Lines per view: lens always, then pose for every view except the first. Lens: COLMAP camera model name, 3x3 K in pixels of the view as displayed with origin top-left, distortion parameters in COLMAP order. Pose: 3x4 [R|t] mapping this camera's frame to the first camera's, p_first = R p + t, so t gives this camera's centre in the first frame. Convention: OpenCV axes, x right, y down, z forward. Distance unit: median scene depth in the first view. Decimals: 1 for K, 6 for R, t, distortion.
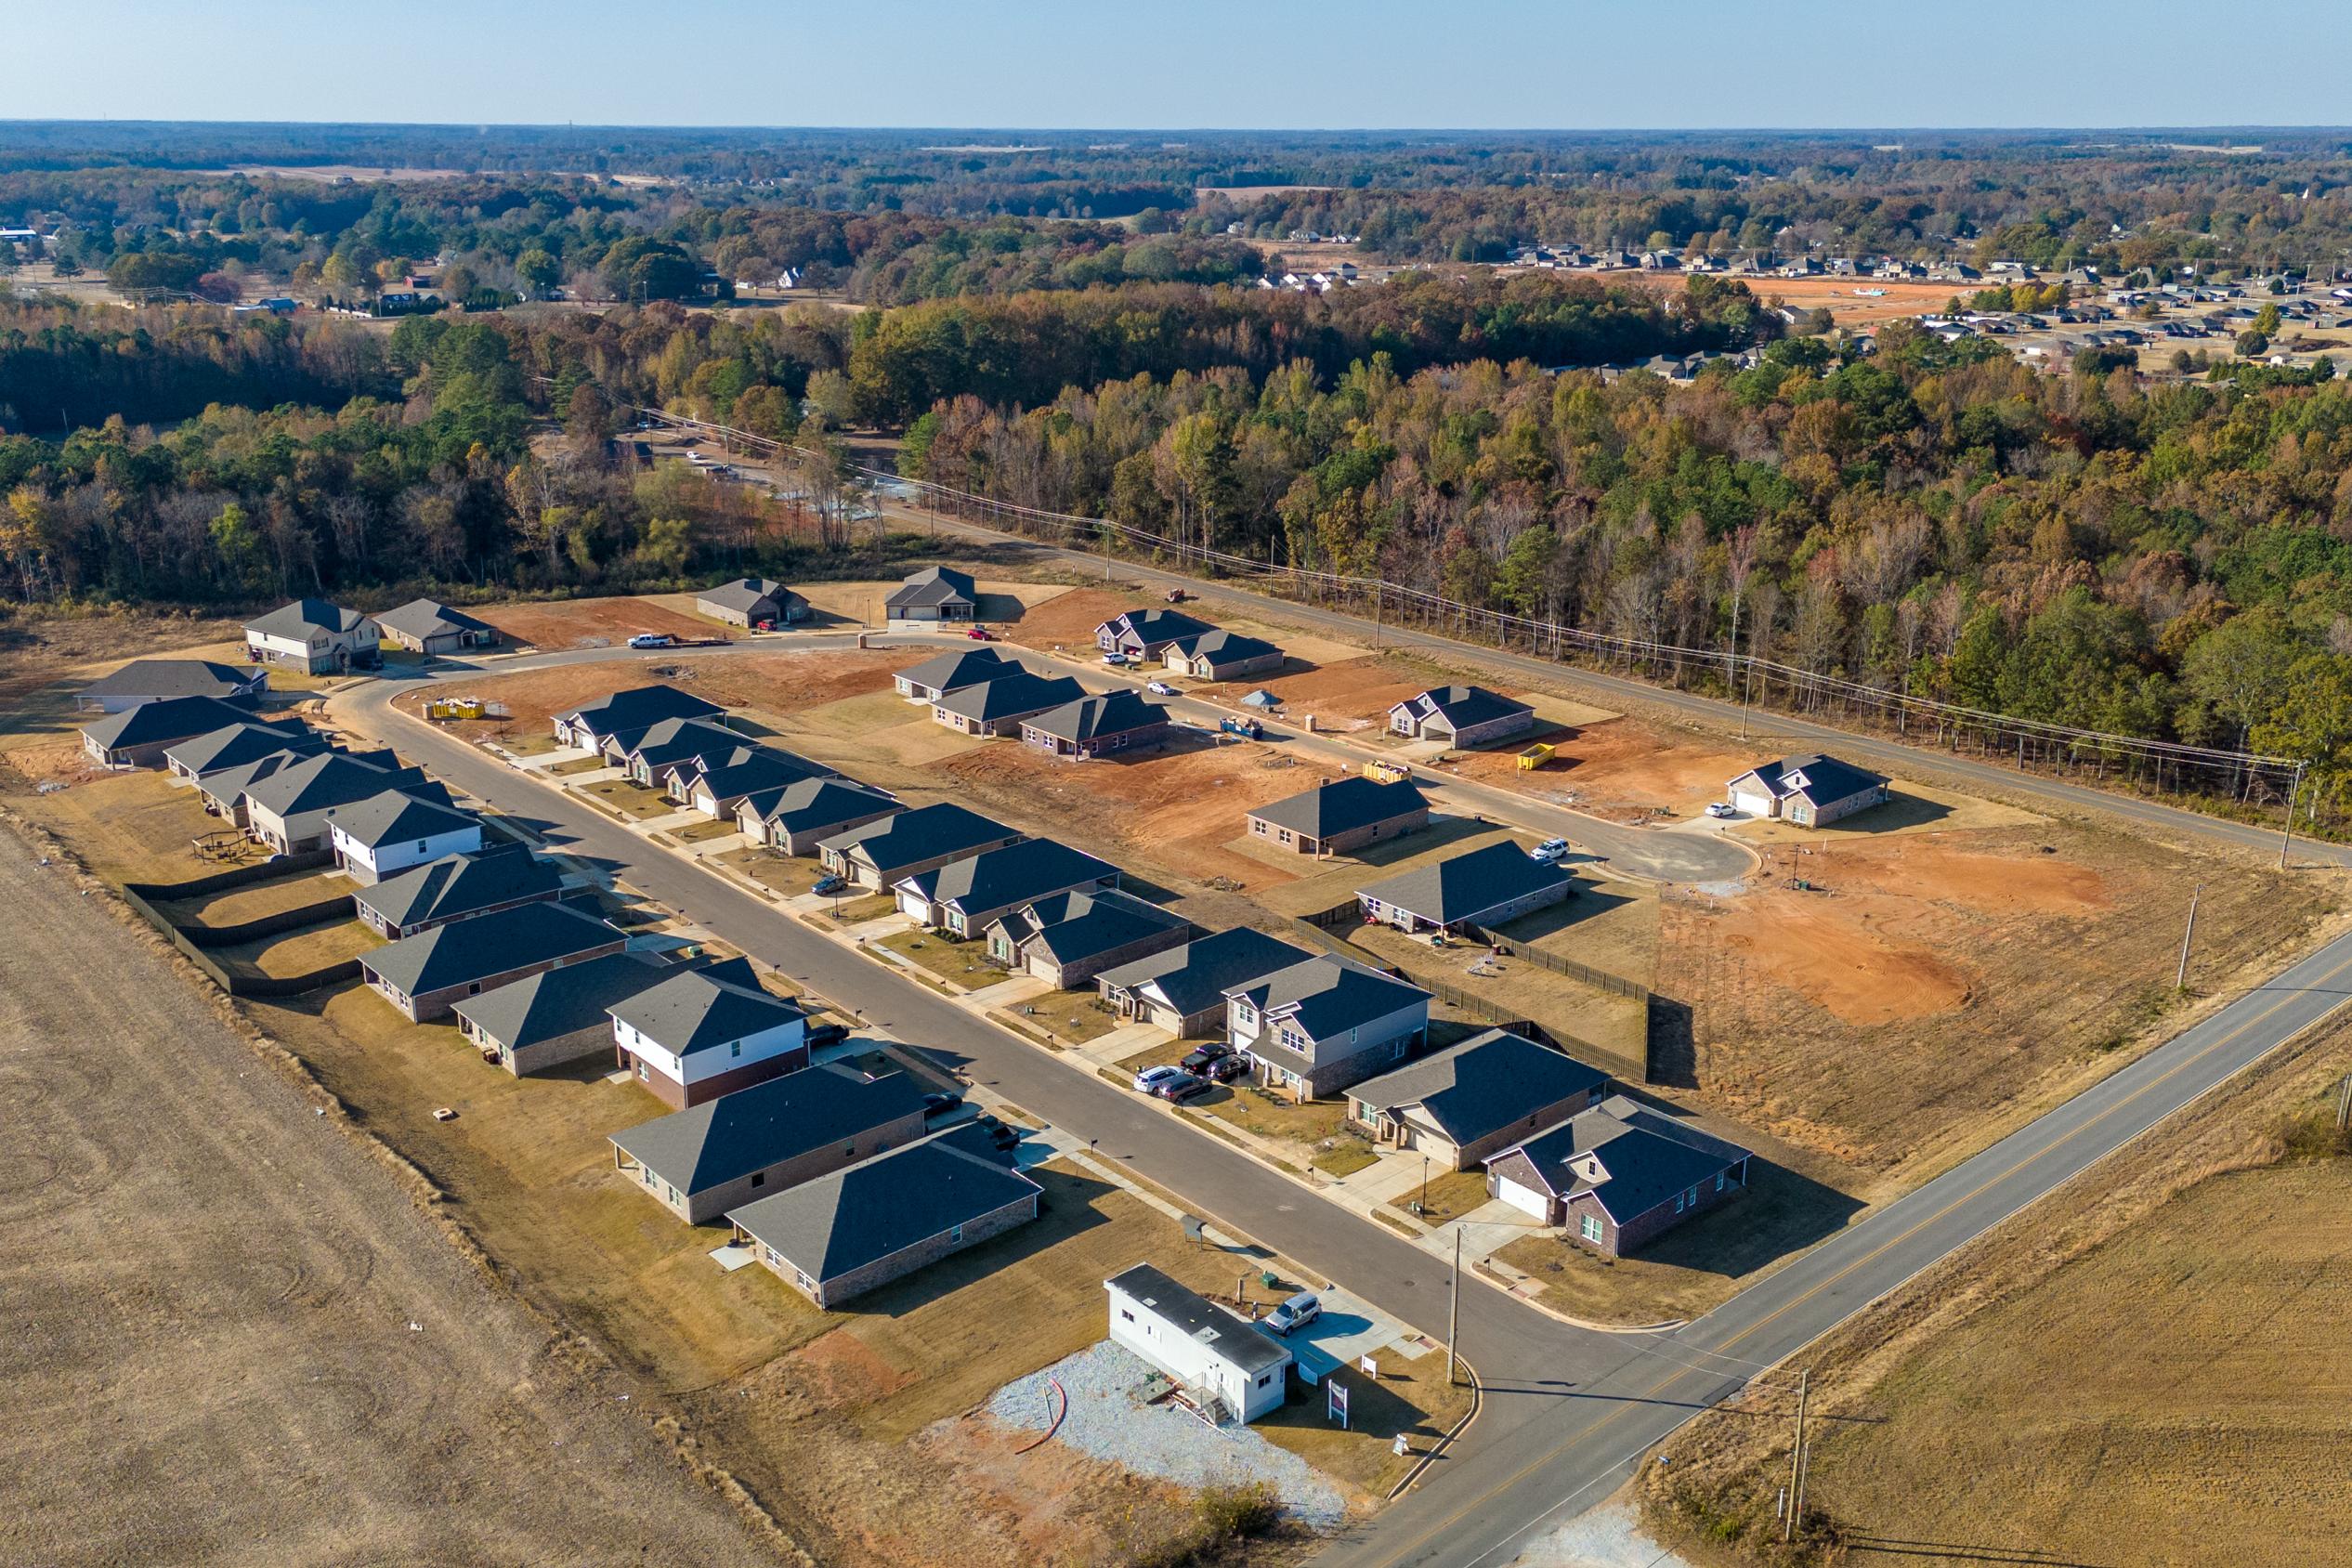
lens RADIAL K [[2032.5, 0, 1183.0], [0, 2032.5, 776.4], [0, 0, 1]] dist [0.094998, -0.129217]
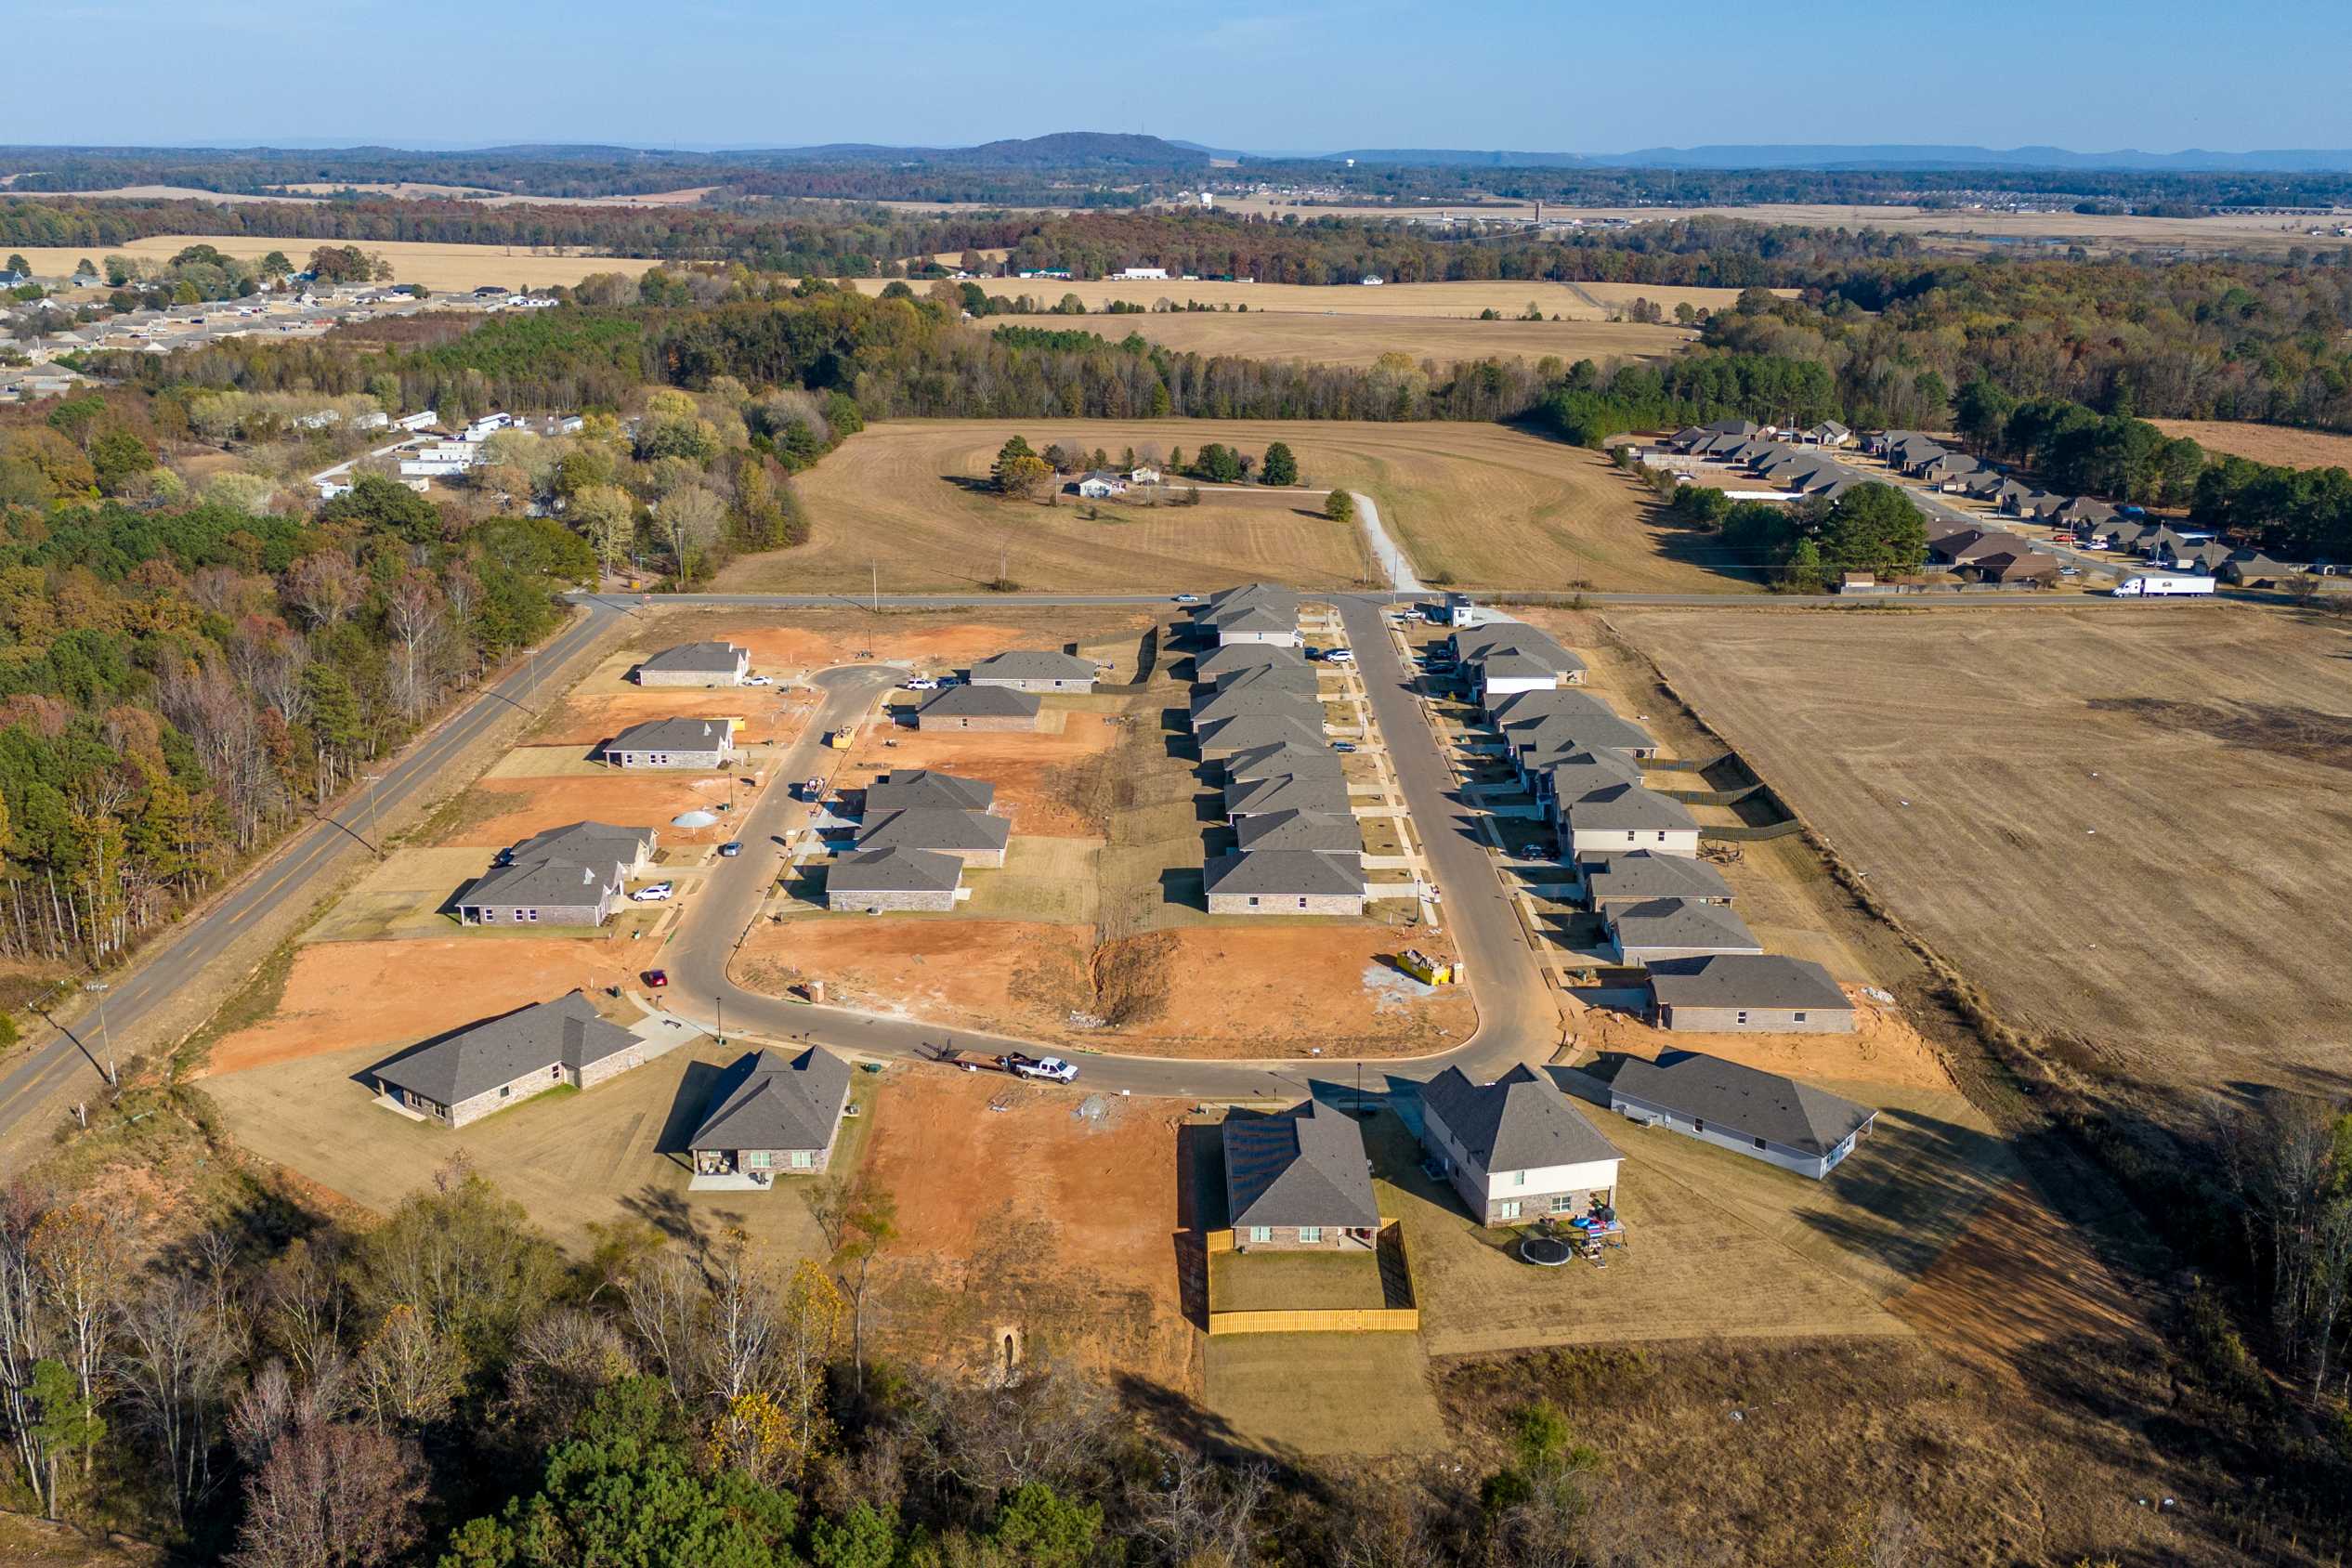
lens RADIAL K [[2032.5, 0, 1178.3], [0, 2032.5, 779.2], [0, 0, 1]] dist [0.094998, -0.129217]
pose [[-0.748486, -0.205642, 0.630461, -0.829348], [0.188964, 0.845153, 0.500008, -0.556512], [-0.635659, 0.493384, -0.593726, 1.611168]]
